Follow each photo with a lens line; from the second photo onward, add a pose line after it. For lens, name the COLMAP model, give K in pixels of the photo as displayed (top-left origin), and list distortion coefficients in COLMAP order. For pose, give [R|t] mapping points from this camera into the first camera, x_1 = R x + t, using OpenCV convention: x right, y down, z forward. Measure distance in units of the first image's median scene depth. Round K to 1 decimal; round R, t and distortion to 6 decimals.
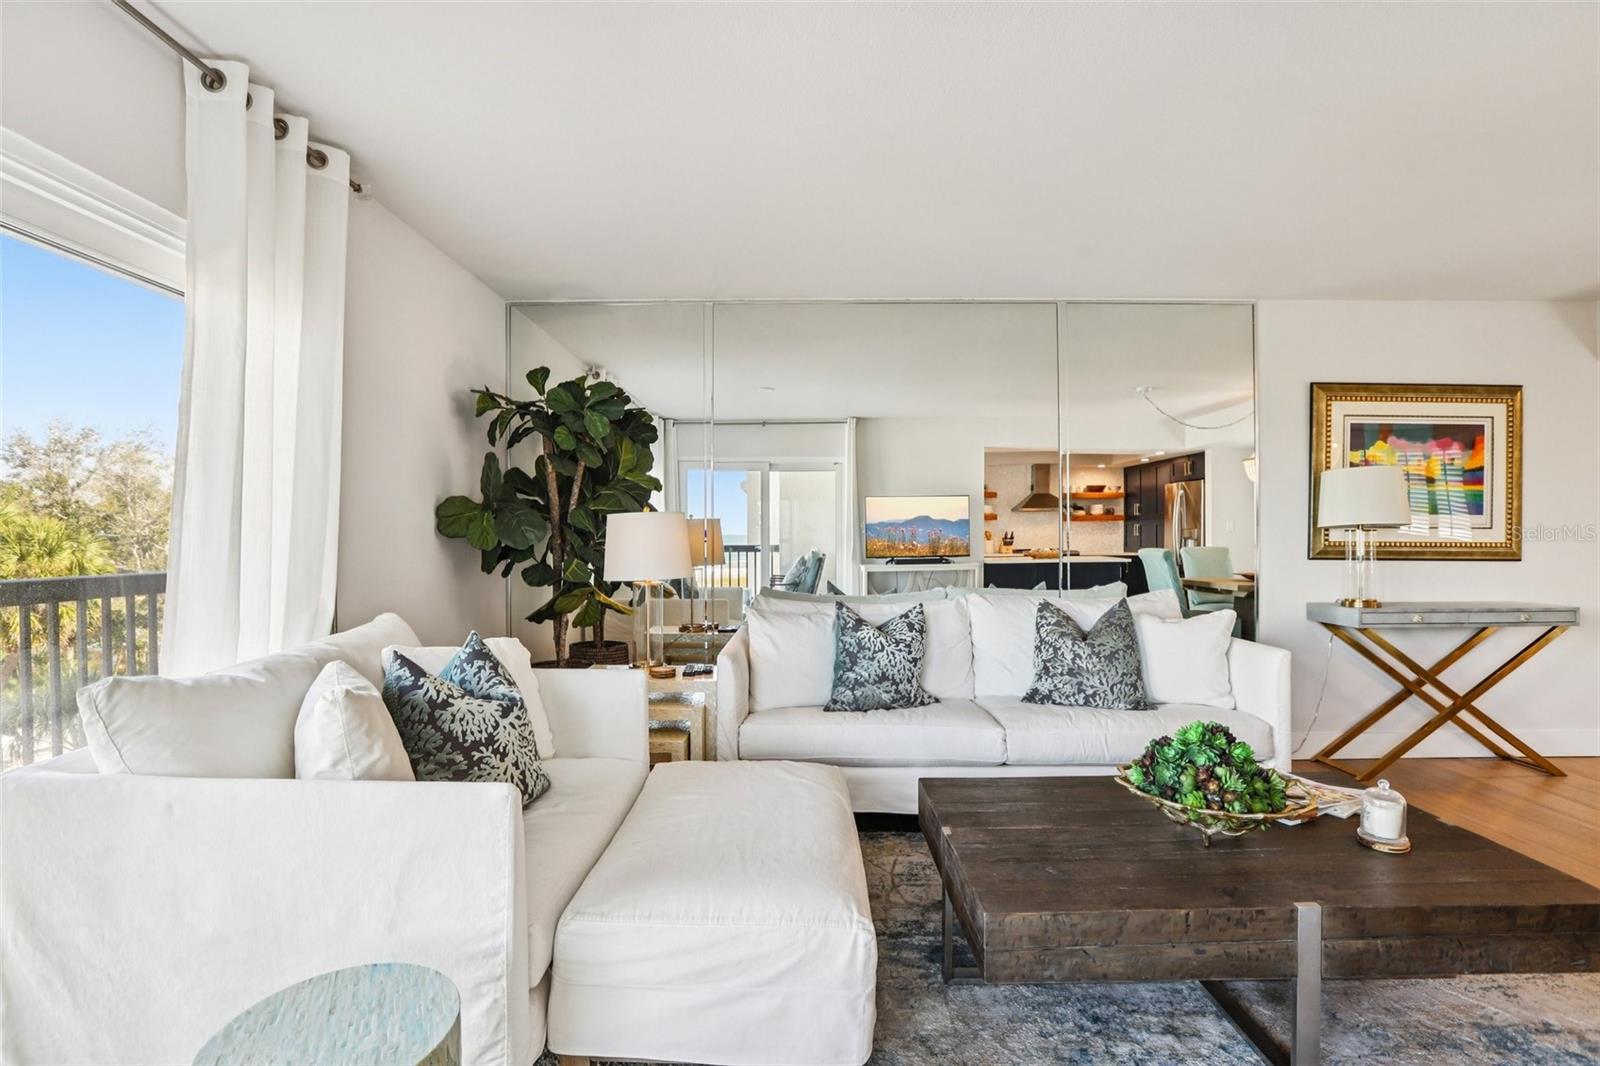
lens RADIAL K [[742.8, 0, 800.0], [0, 742.8, 533.0], [0, 0, 1]] dist [-0.056708, 0.028538]
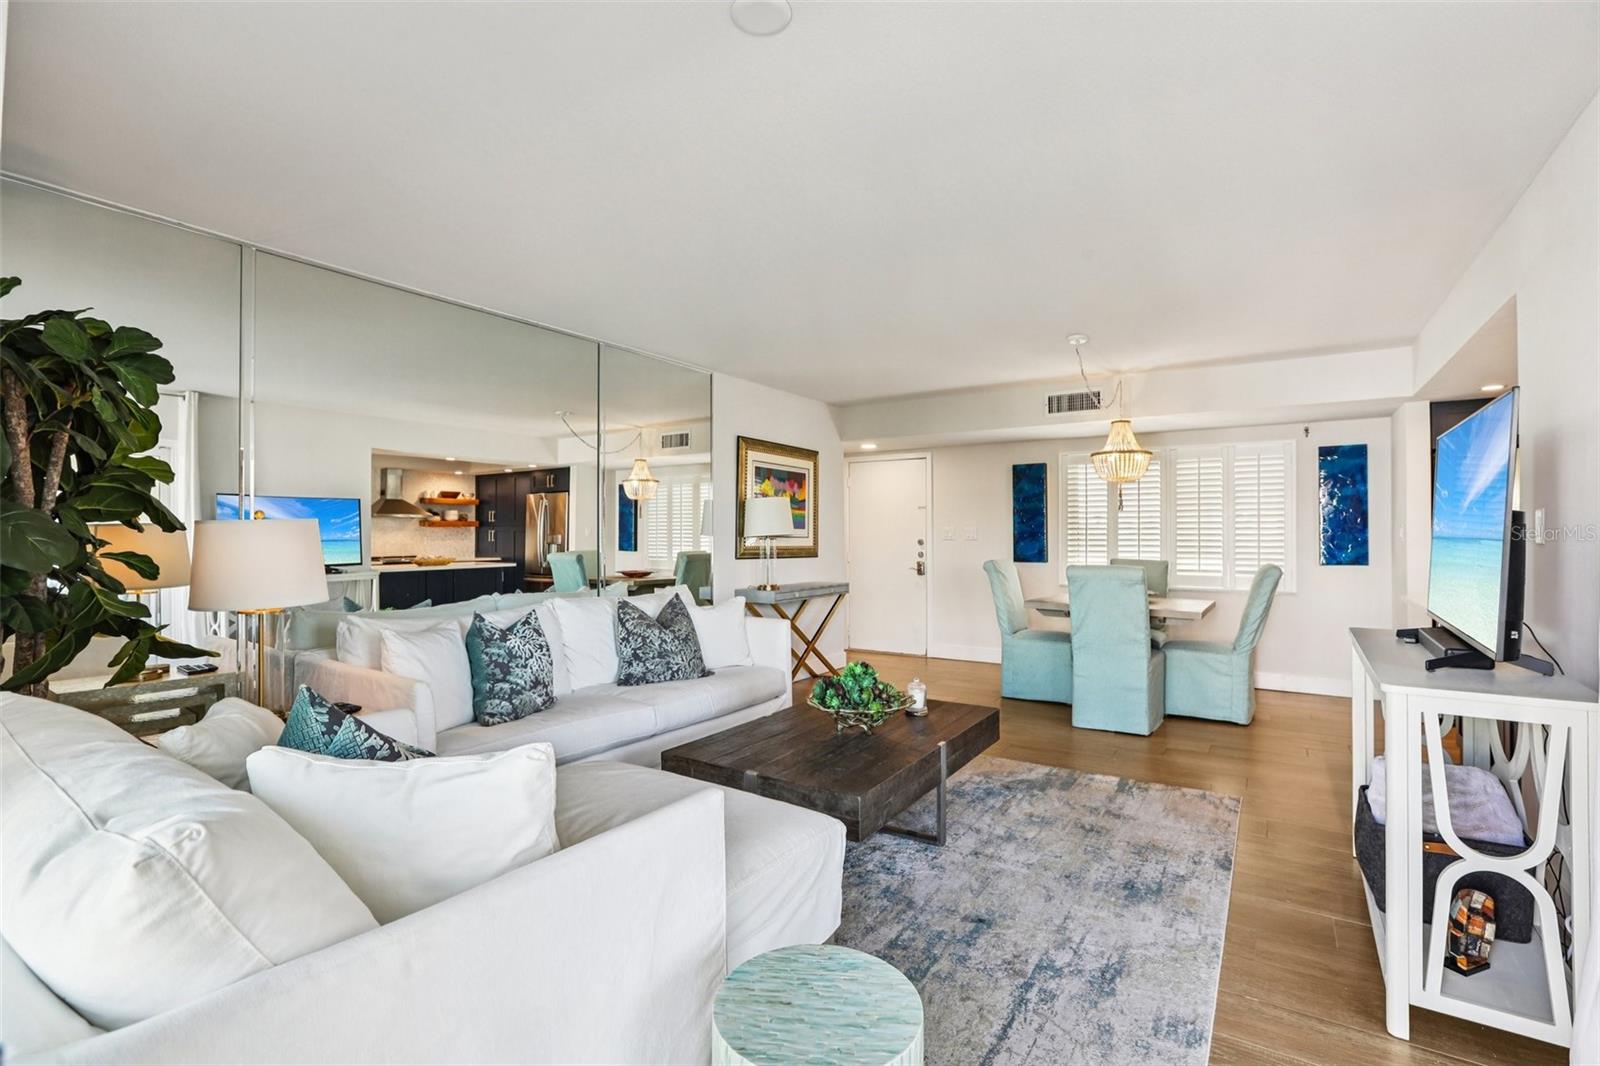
lens RADIAL K [[734.3, 0, 800.0], [0, 734.3, 533.0], [0, 0, 1]] dist [-0.034560, -0.000075]
pose [[0.551673, 0.005633, 0.834041, -0.440094], [-0.001874, 0.999983, -0.005514, -0.007553], [-0.834058, 0.001479, 0.551675, 0.105075]]
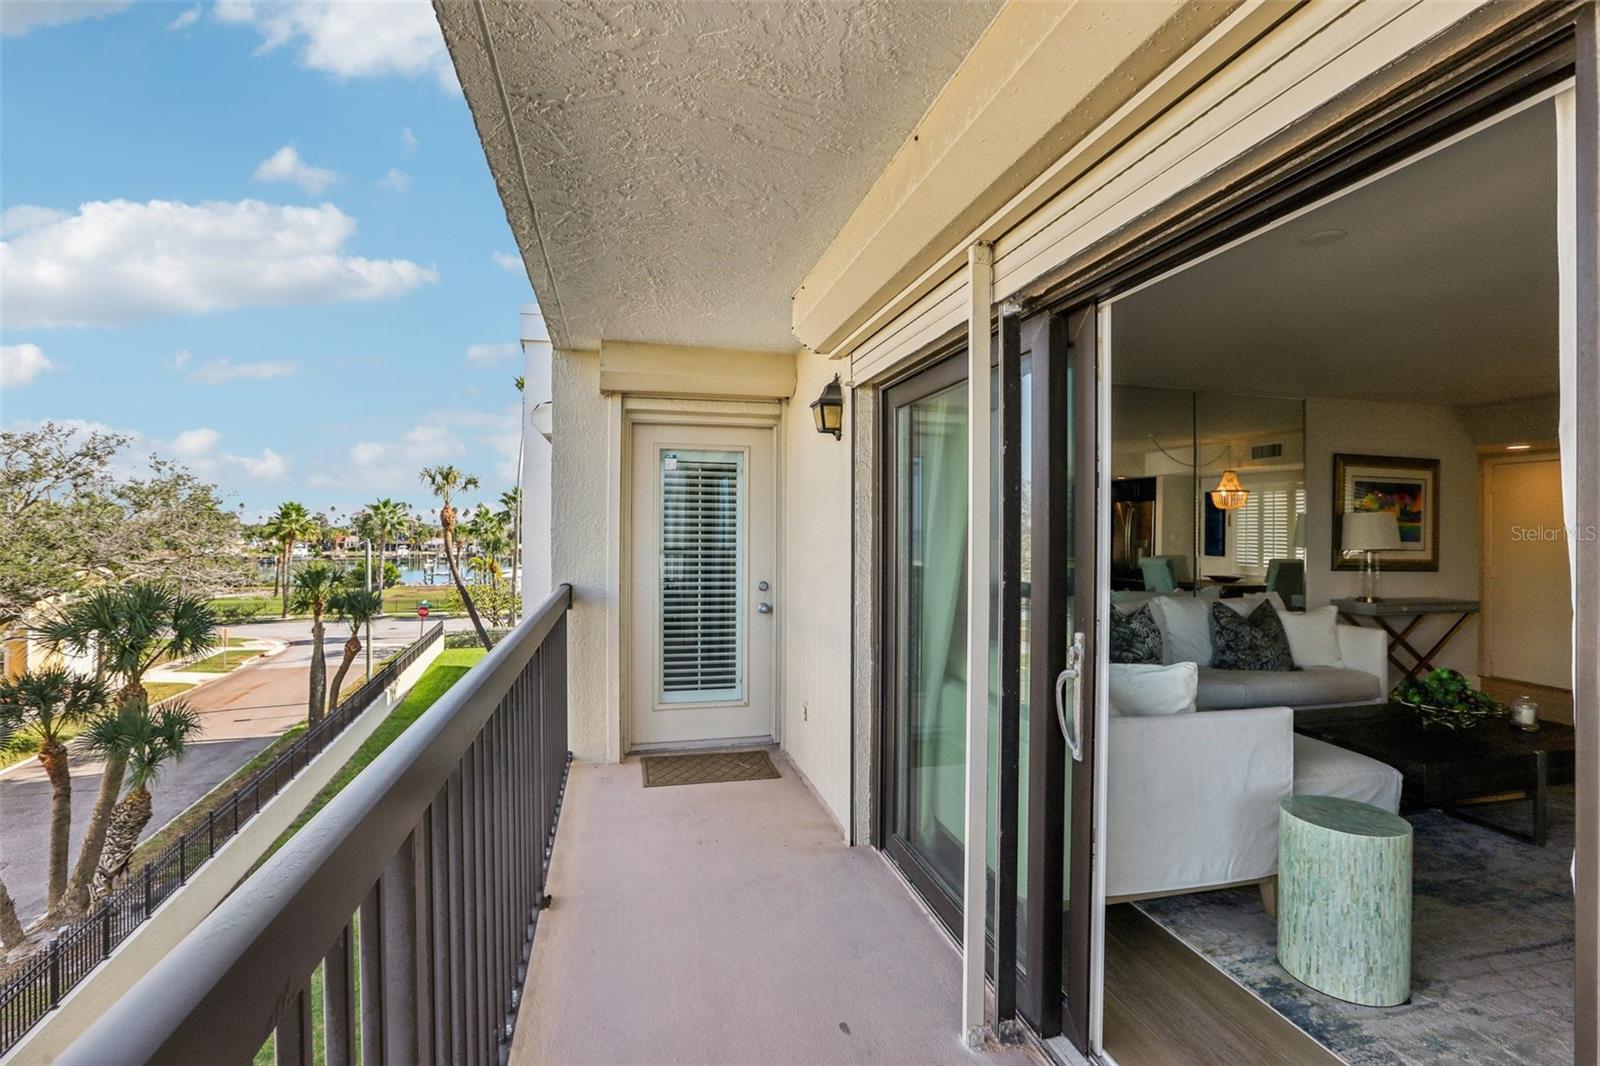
lens RADIAL K [[728.5, 0, 786.5], [0, 728.5, 525.5], [0, 0, 1]] dist [-0.053465, 0.014566]
pose [[0.974912, 0.012955, 0.222215, -0.746054], [-0.012257, 0.999915, -0.004520, -0.037638], [-0.222255, 0.001683, 0.974987, -0.185275]]
